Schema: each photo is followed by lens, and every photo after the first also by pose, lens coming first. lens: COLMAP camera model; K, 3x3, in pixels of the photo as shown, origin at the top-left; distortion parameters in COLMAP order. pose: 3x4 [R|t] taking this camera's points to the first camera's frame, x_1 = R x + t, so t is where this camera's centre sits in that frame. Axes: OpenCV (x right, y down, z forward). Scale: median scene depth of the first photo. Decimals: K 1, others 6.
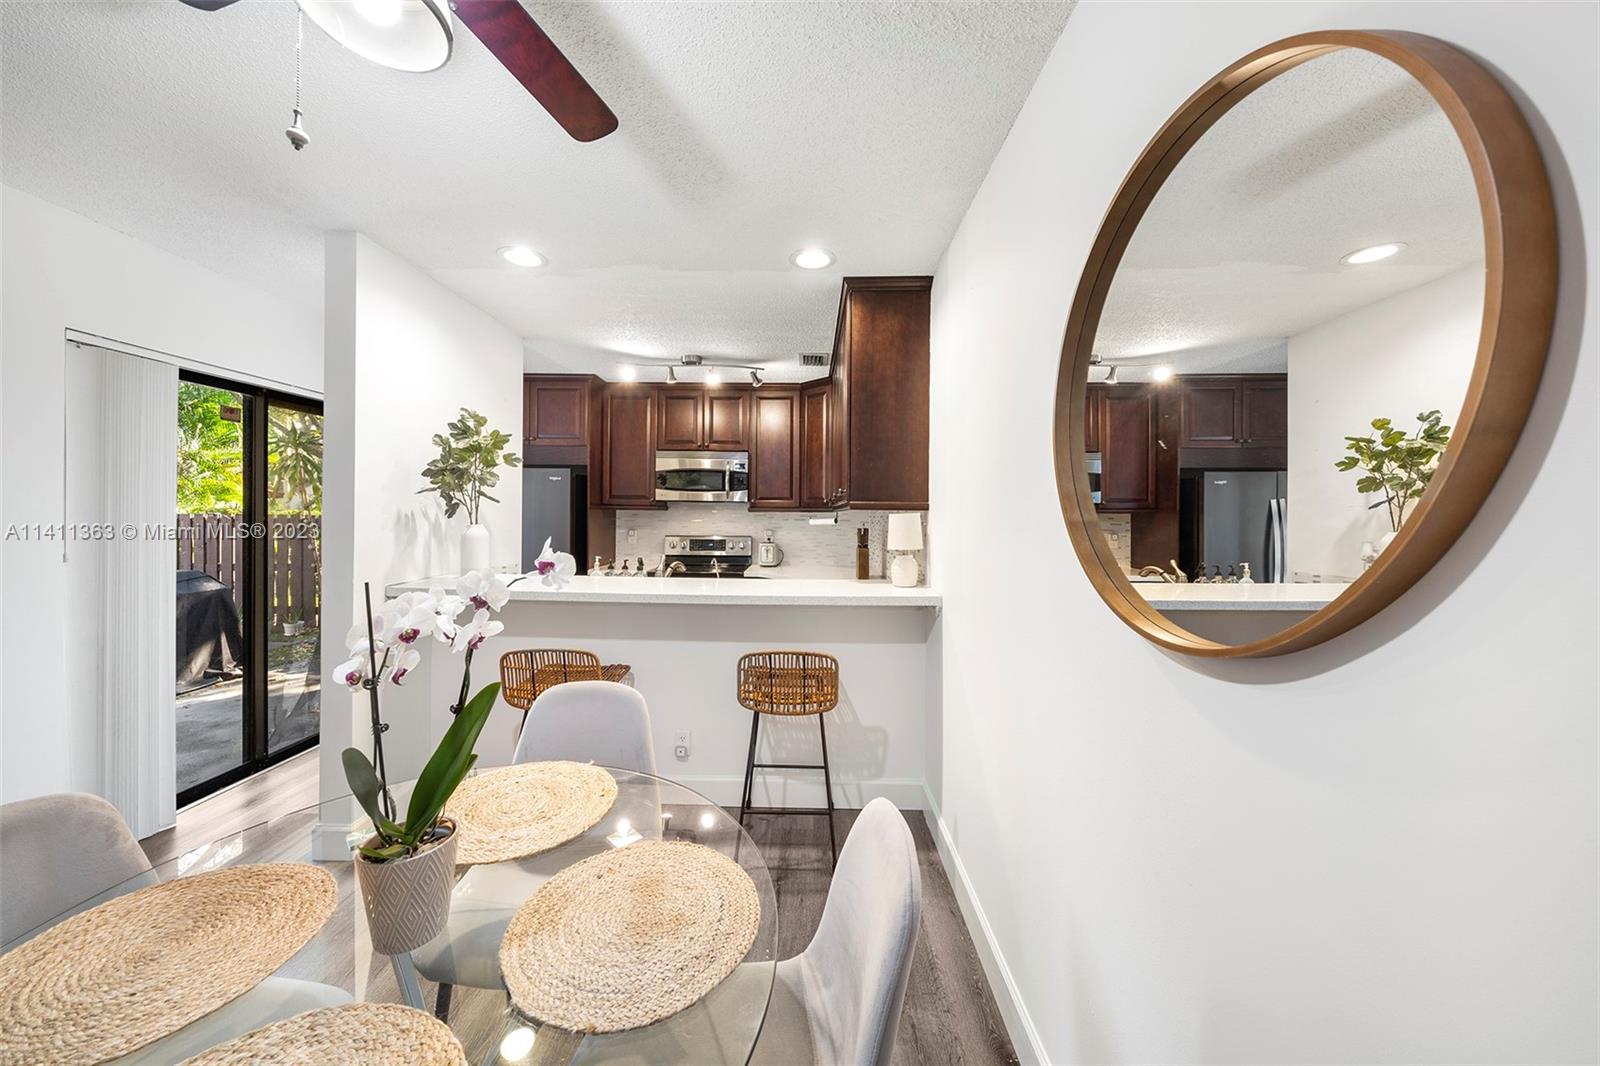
lens RADIAL K [[549.8, 0, 797.5], [0, 549.8, 520.7], [0, 0, 1]] dist [-0.002030, -0.000599]
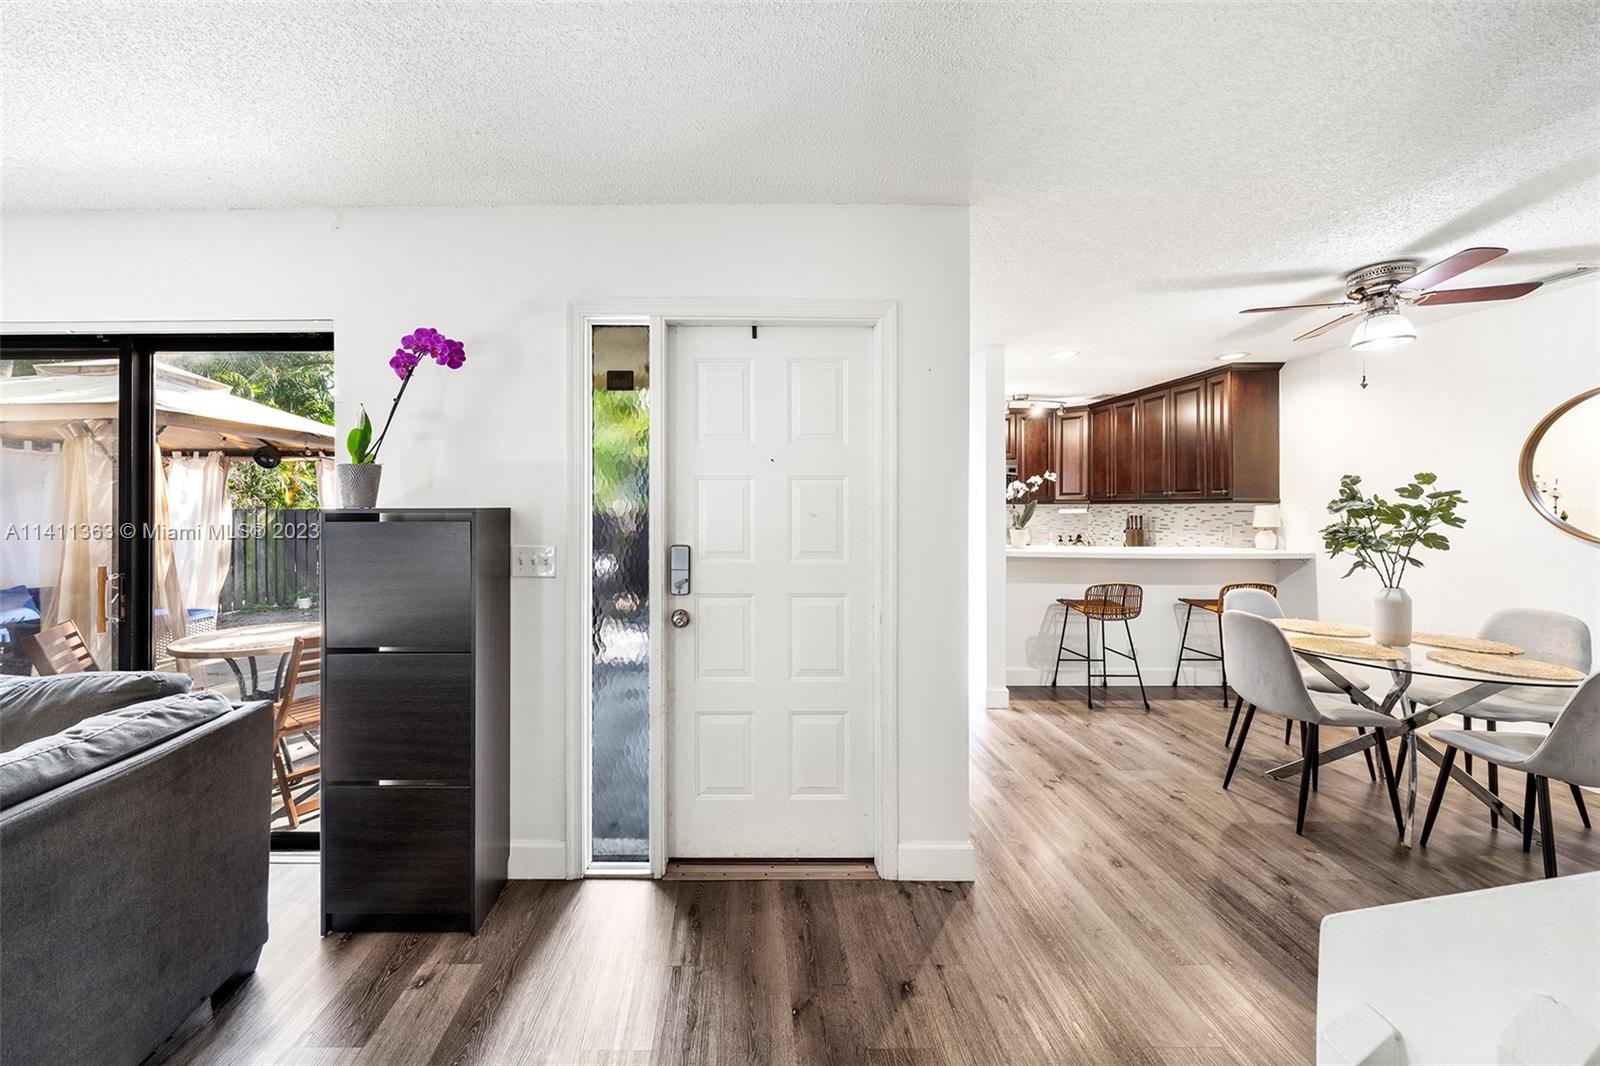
lens RADIAL K [[577.0, 0, 739.3], [0, 577.0, 504.7], [0, 0, 1]] dist [-0.005092, 0.000194]
pose [[0.999664, -0.005106, 0.025406, -0.937618], [0.005431, 0.999904, -0.012759, -0.000659], [-0.025339, 0.012893, 0.999596, -0.446164]]
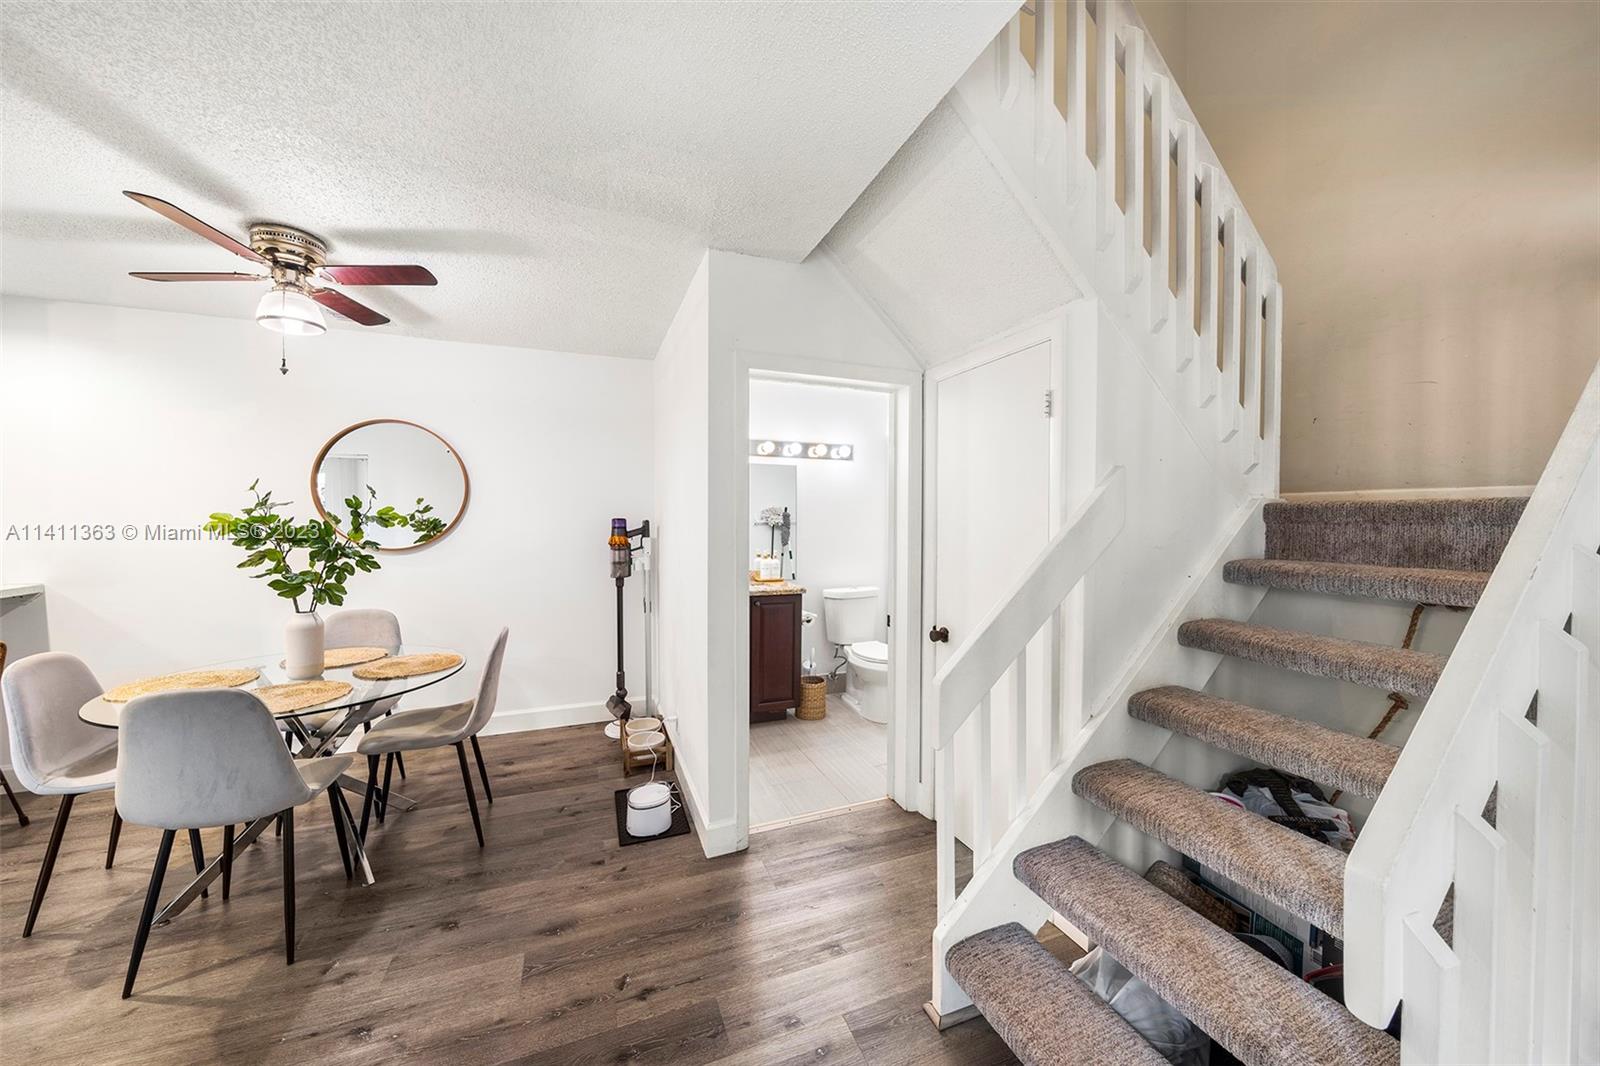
lens RADIAL K [[549.8, 0, 792.0], [0, 549.8, 529.6], [0, 0, 1]] dist [-0.002030, -0.000599]
pose [[-0.376196, -0.026865, 0.926151, -0.863376], [0.005165, 0.999503, 0.031091, -0.006501], [-0.926526, 0.016480, -0.375870, -0.050849]]
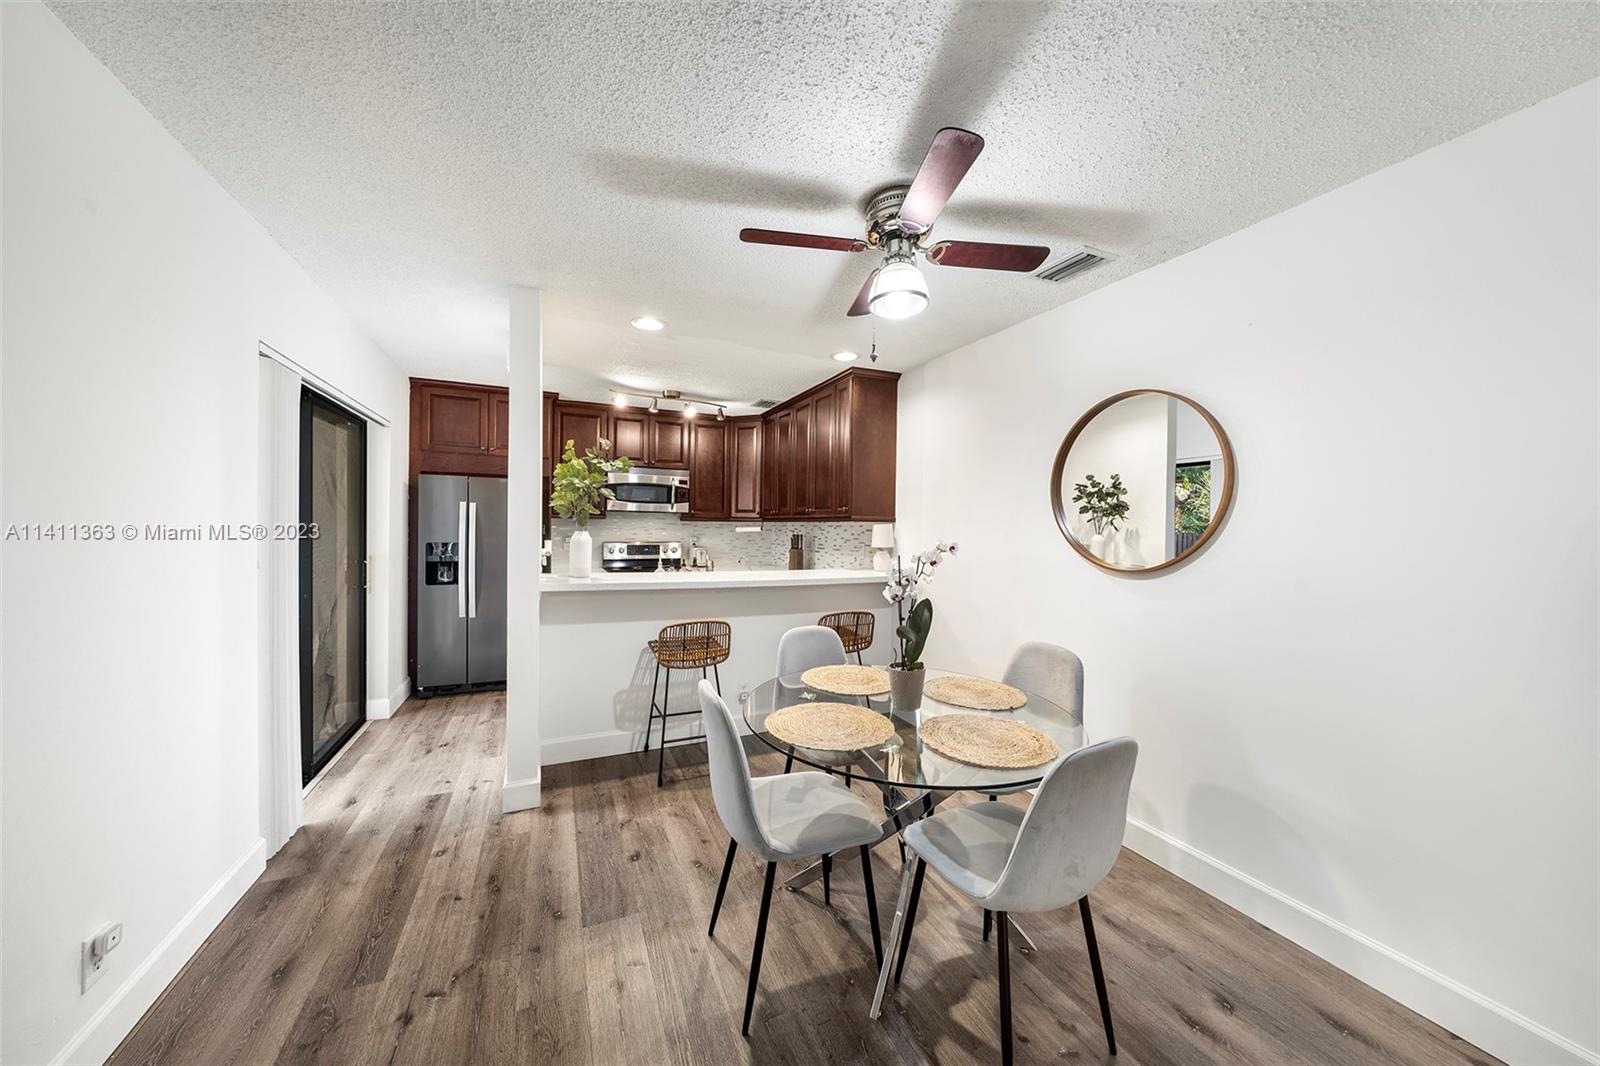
lens RADIAL K [[549.8, 0, 793.0], [0, 549.8, 533.7], [0, 0, 1]] dist [-0.002030, -0.000599]
pose [[0.907892, -0.002419, 0.419197, -0.449627], [-0.001384, 0.999961, 0.008768, 0.000057], [-0.419202, -0.008541, 0.907853, -0.195911]]
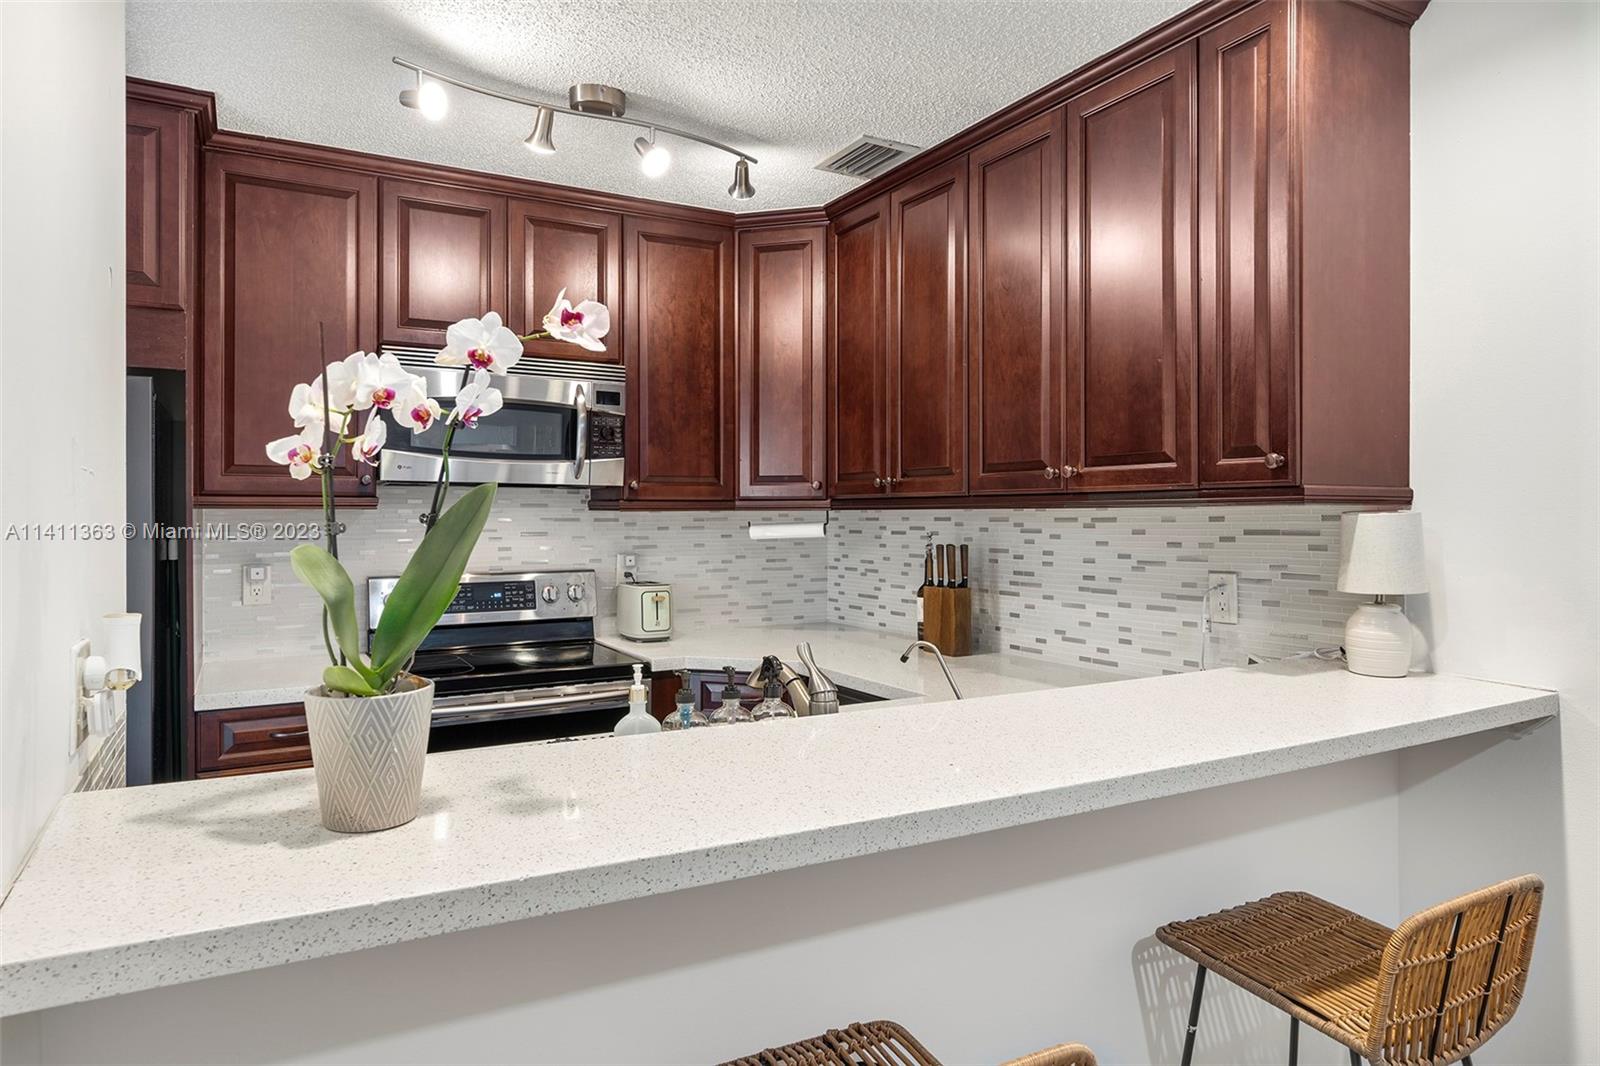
lens RADIAL K [[983.8, 0, 793.1], [0, 983.8, 517.8], [0, 0, 1]] dist [0.016268, -0.002214]
pose [[0.866357, -0.010679, 0.499311, -0.408077], [0.013446, 0.999908, -0.001946, -0.009235], [-0.499244, 0.008400, 0.866421, 0.357036]]
